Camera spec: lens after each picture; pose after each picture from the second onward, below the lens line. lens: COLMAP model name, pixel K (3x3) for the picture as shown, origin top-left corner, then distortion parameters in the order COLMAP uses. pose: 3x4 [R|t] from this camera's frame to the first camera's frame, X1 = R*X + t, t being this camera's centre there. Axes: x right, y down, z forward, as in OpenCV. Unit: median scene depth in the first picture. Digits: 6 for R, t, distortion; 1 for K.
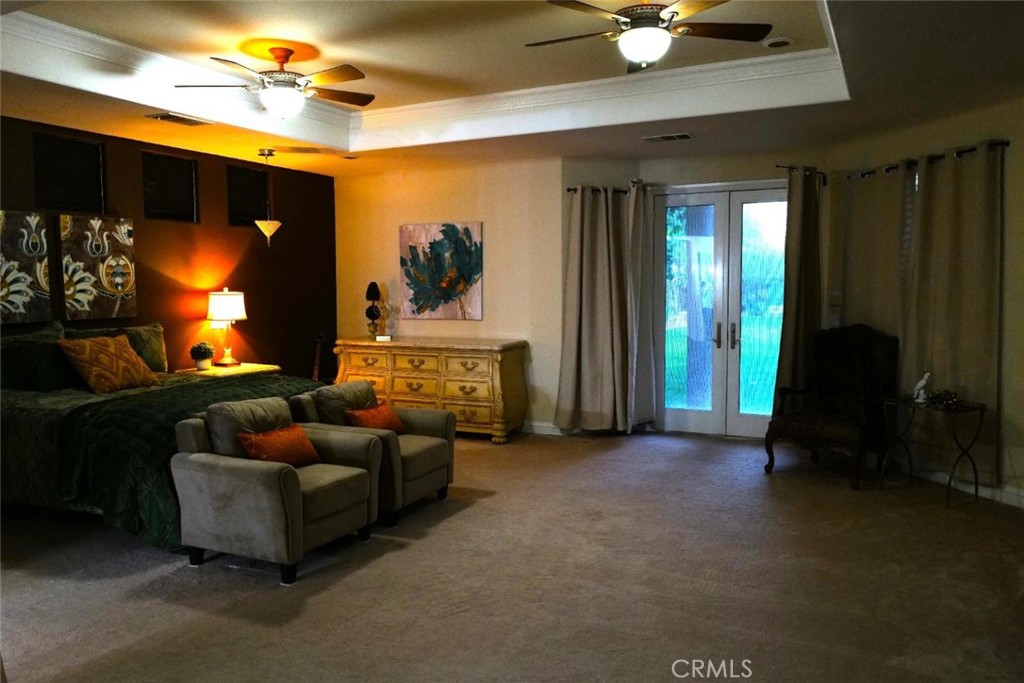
lens RADIAL K [[765.4, 0, 512.0], [0, 765.4, 339.5], [0, 0, 1]] dist [0.004081, 0.000331]
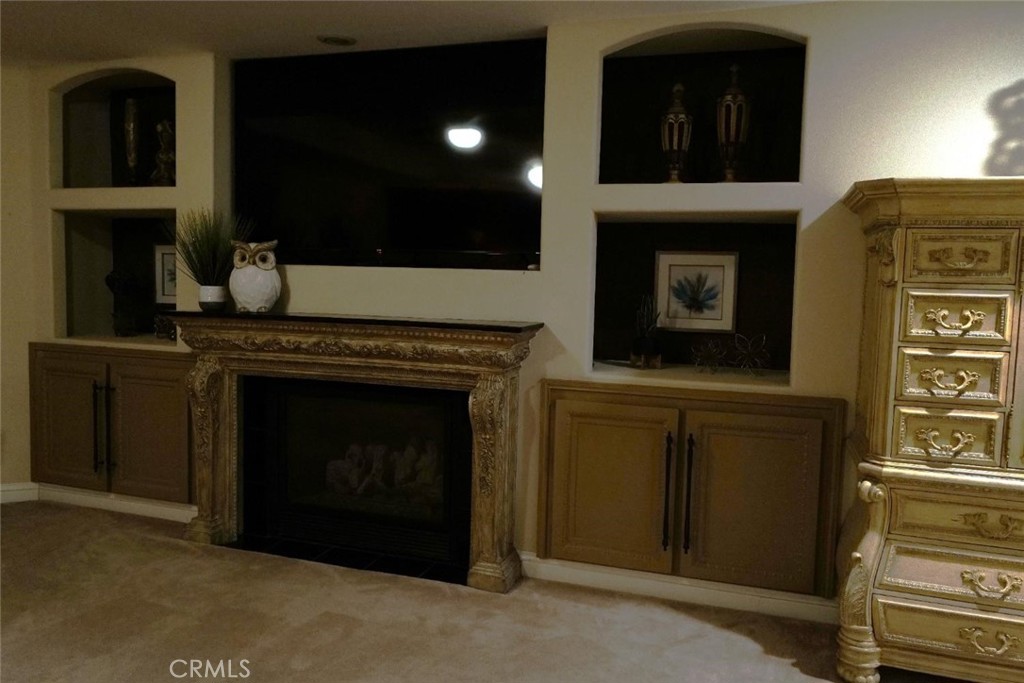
lens RADIAL K [[765.4, 0, 511.7], [0, 765.4, 340.0], [0, 0, 1]] dist [0.004081, 0.000331]
pose [[-0.129445, -0.072564, 0.988928, -0.457264], [0.042184, 0.996013, 0.078606, -0.037195], [-0.990689, 0.051892, -0.125868, 0.653139]]
